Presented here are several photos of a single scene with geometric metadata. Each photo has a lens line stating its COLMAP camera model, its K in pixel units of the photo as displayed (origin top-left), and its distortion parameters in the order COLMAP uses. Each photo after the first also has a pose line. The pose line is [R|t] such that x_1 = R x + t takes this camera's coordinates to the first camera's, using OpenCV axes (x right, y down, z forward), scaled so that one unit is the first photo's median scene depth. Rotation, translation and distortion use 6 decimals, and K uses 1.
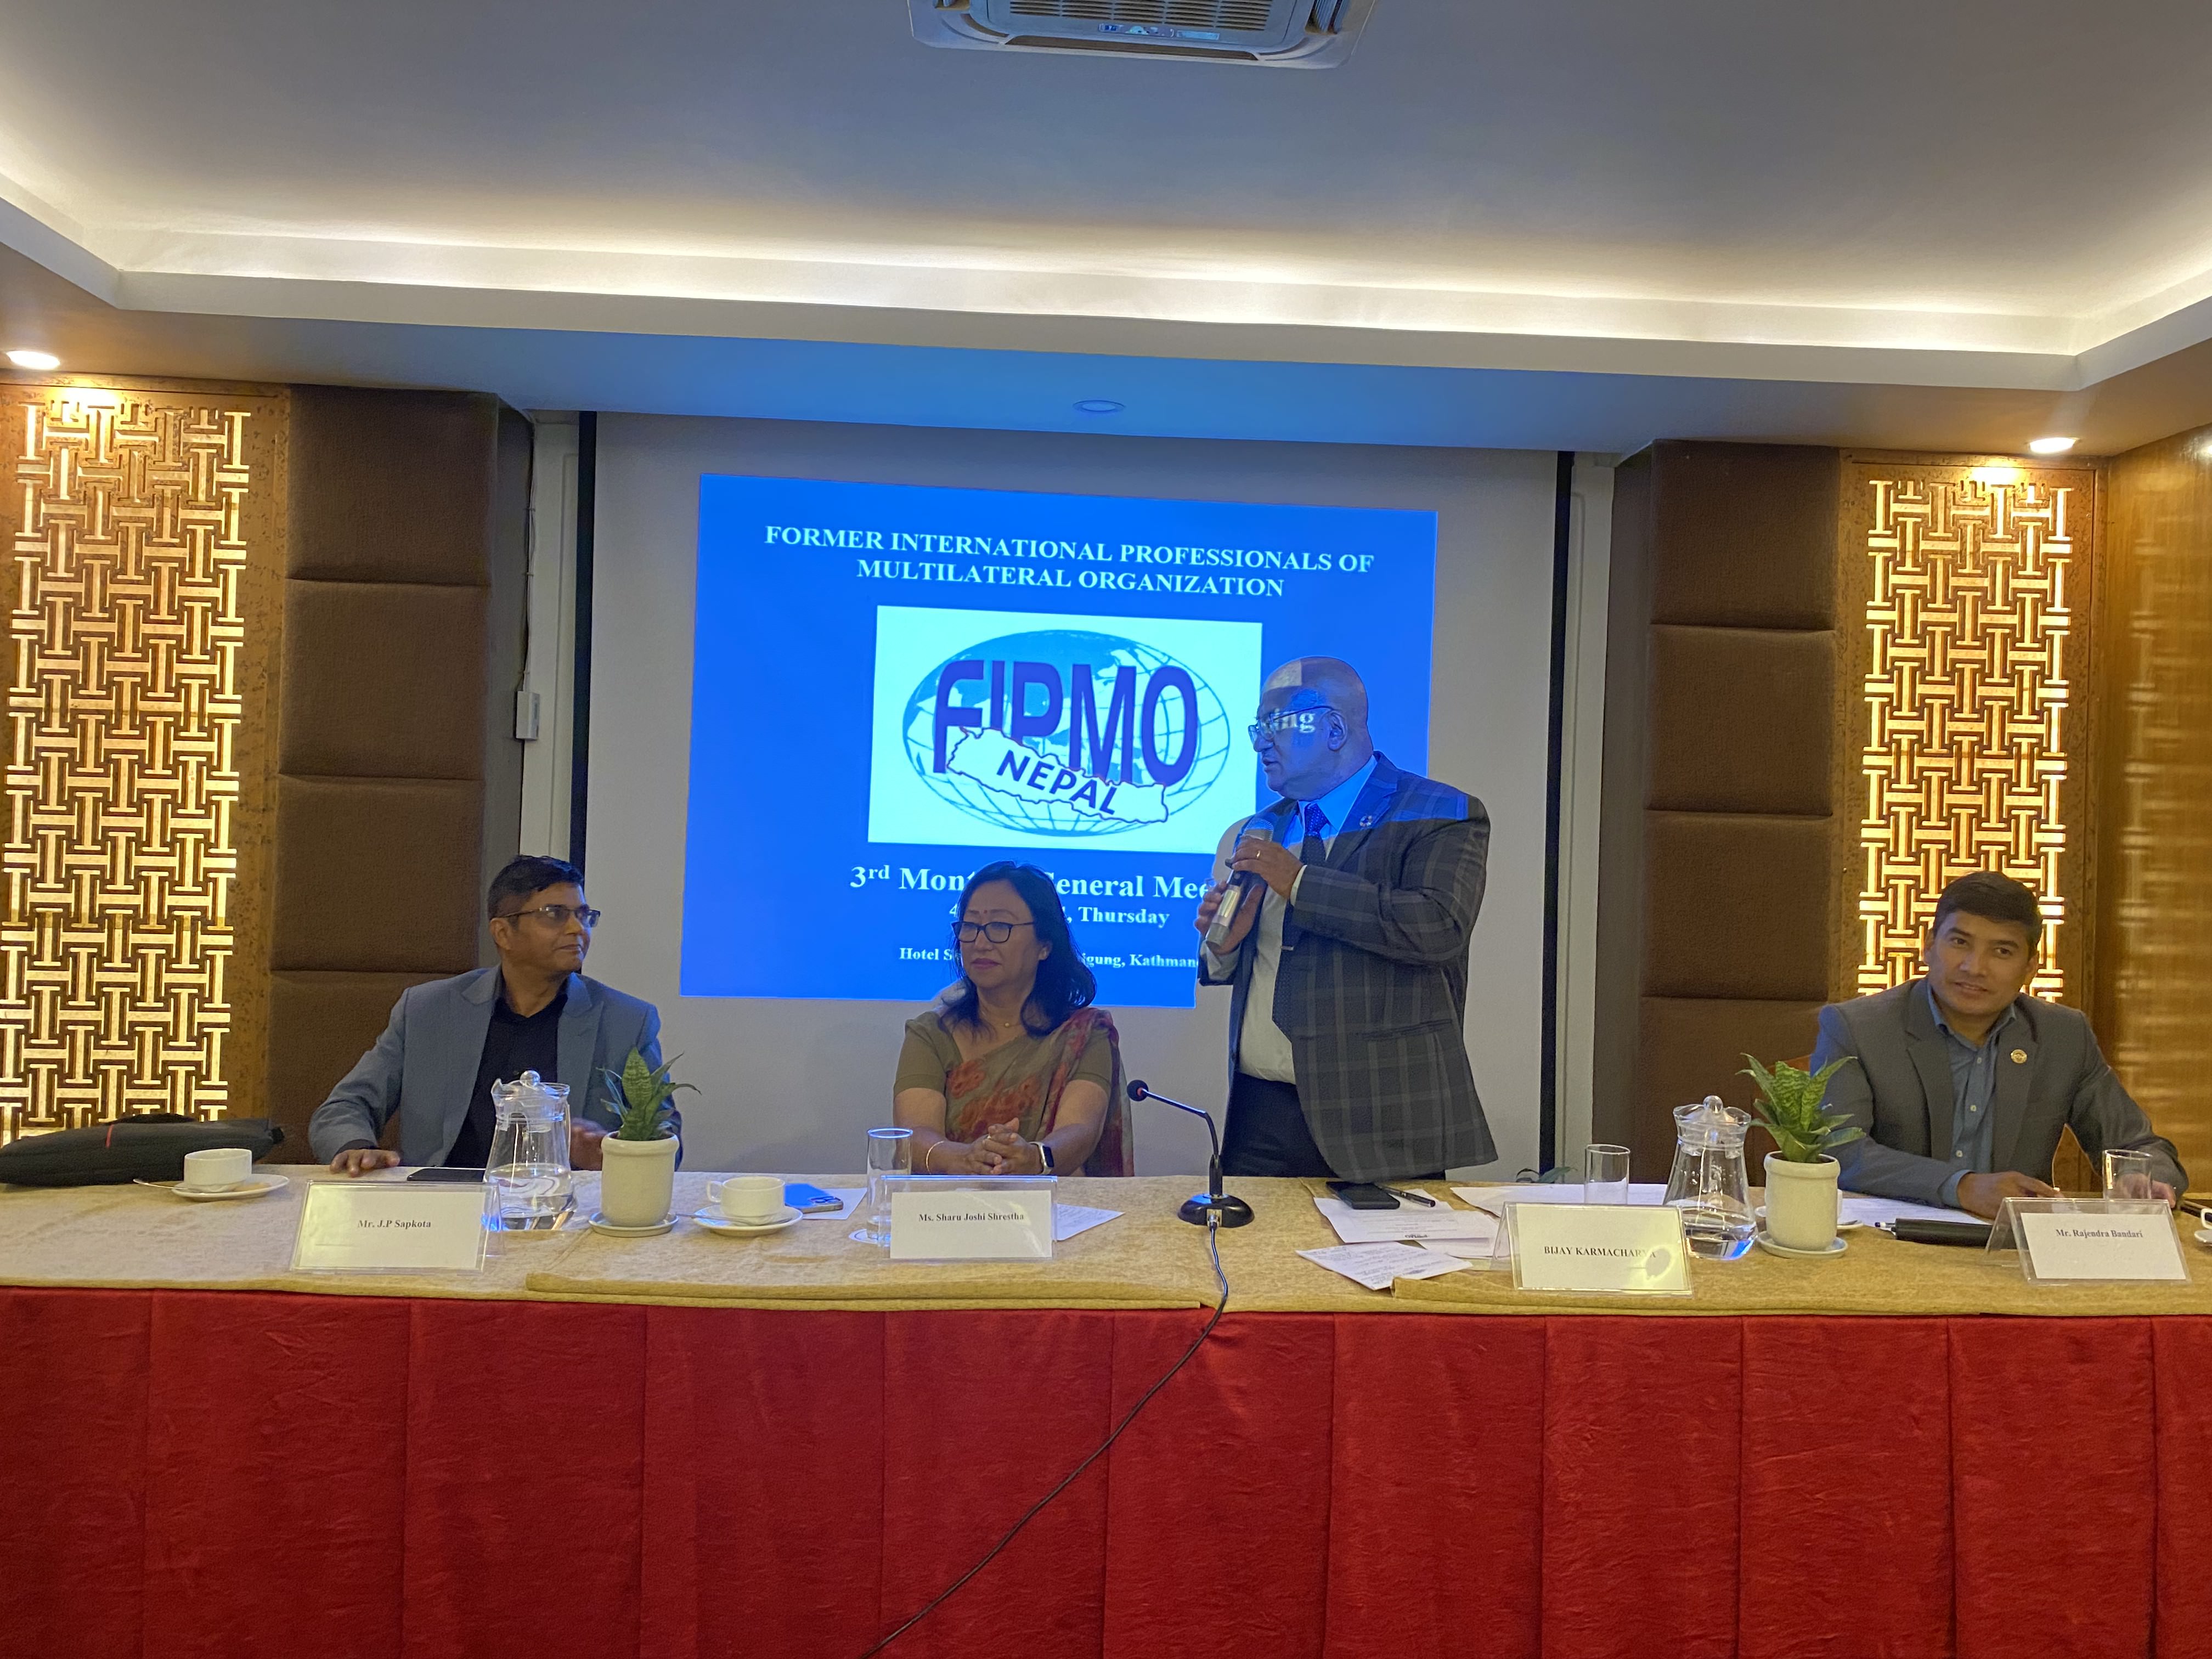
lens RADIAL K [[1697.0, 0, 1106.8], [0, 1697.0, 824.7], [0, 0, 1]] dist [0.057949, -0.062197]
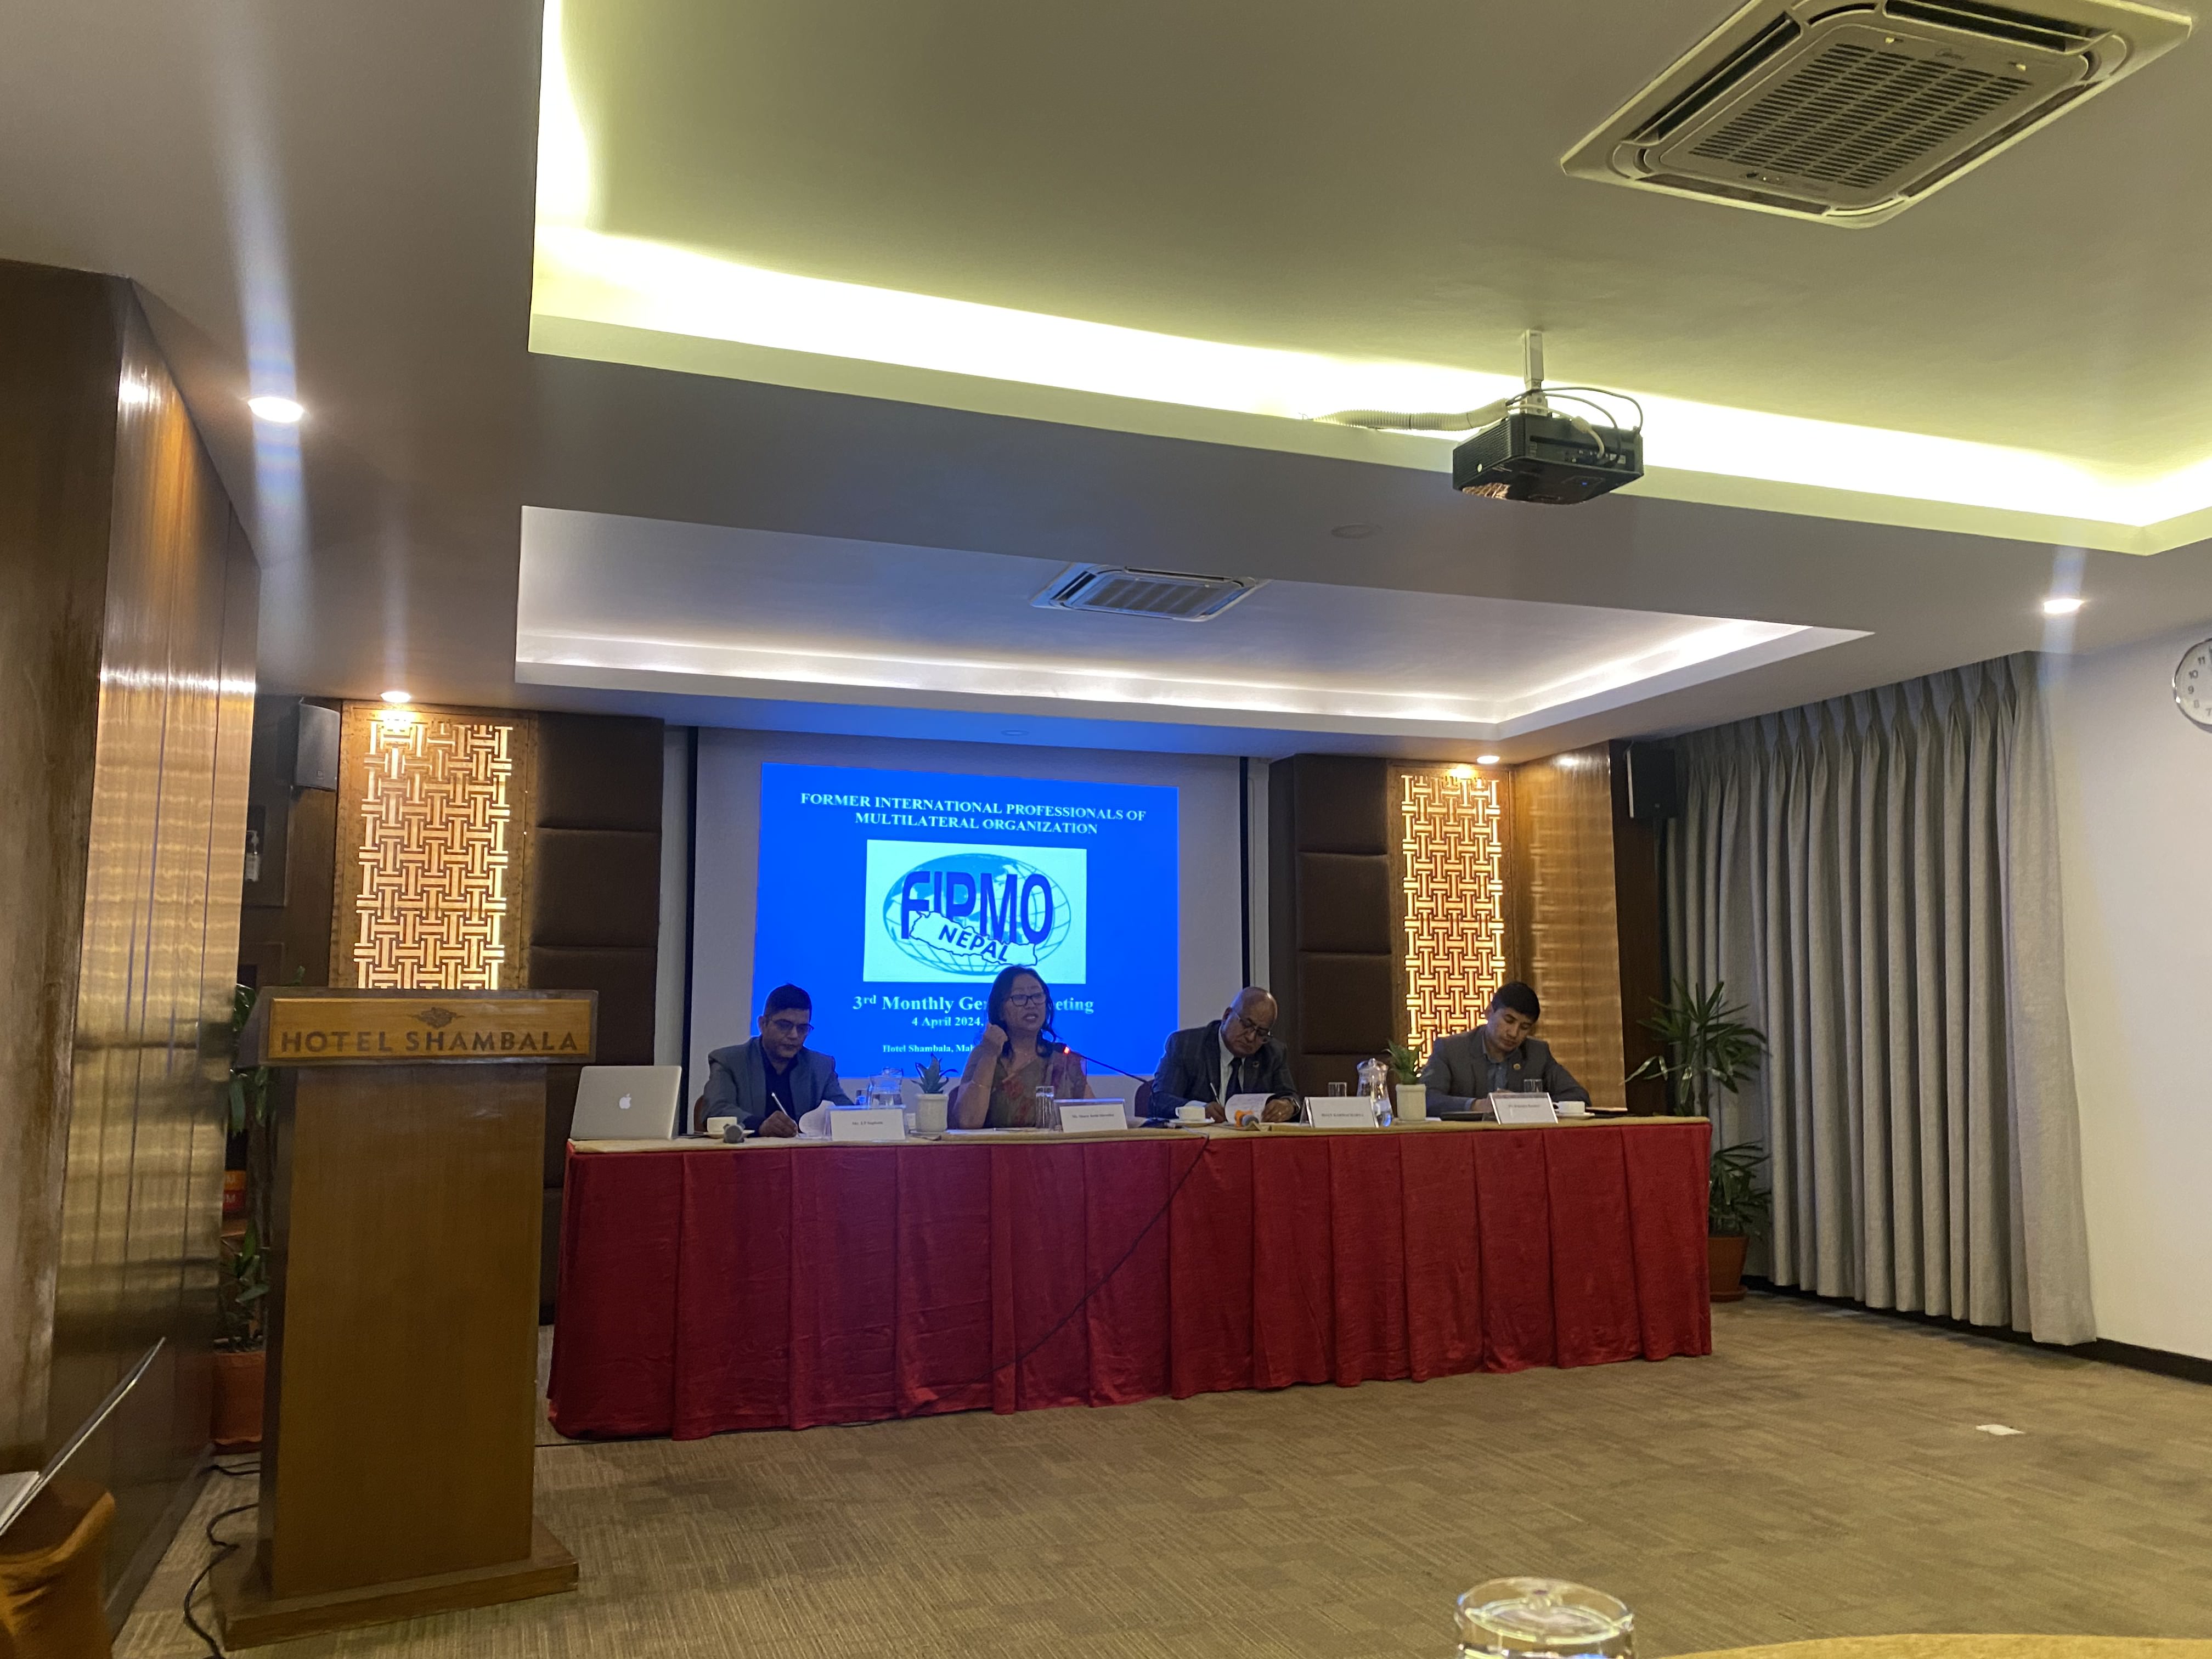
lens RADIAL K [[1705.5, 0, 1111.7], [0, 1705.5, 831.6], [0, 0, 1]] dist [0.079183, -0.063914]
pose [[0.960173, 0.001178, 0.279404, -0.386334], [0.028772, 0.994258, -0.103068, 0.045327], [-0.277921, 0.107002, 0.954626, -0.698276]]
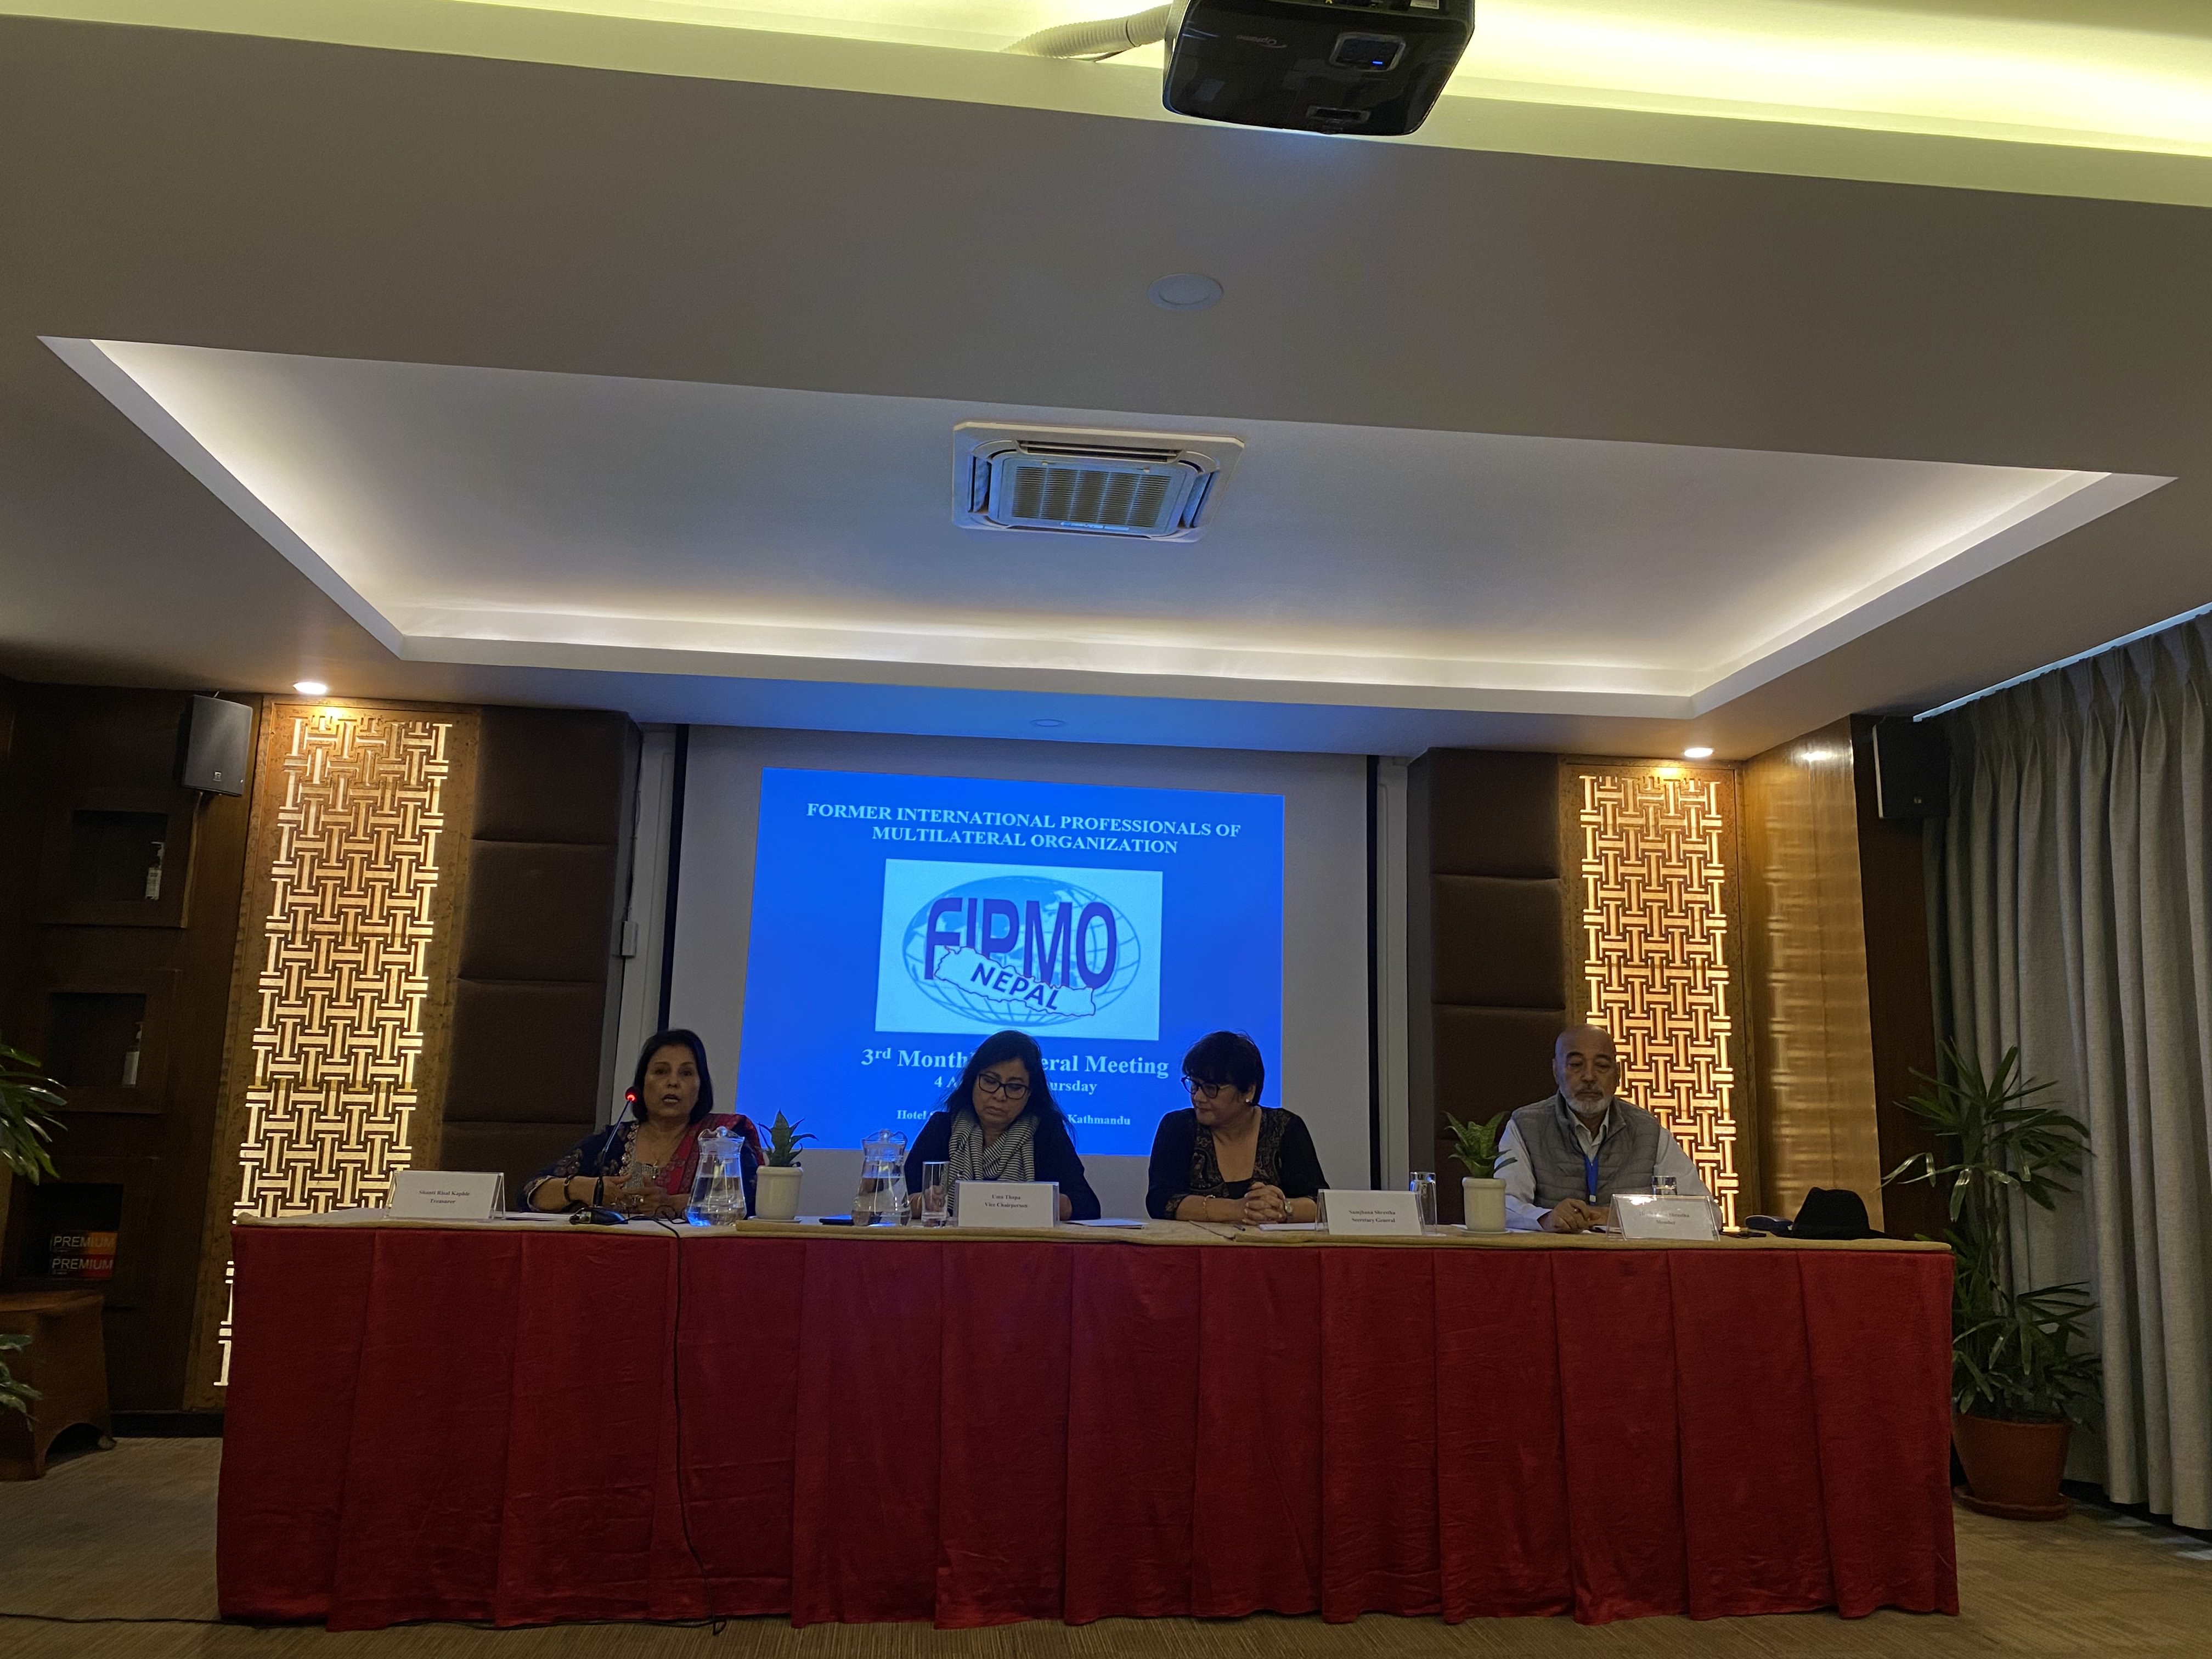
lens RADIAL K [[1708.5, 0, 1099.3], [0, 1708.5, 820.1], [0, 0, 1]] dist [0.085736, -0.138047]
pose [[0.998903, 0.003521, 0.046693, -0.027083], [0.004263, 0.986187, -0.165580, 0.074105], [-0.046631, 0.165598, 0.985090, -0.401263]]
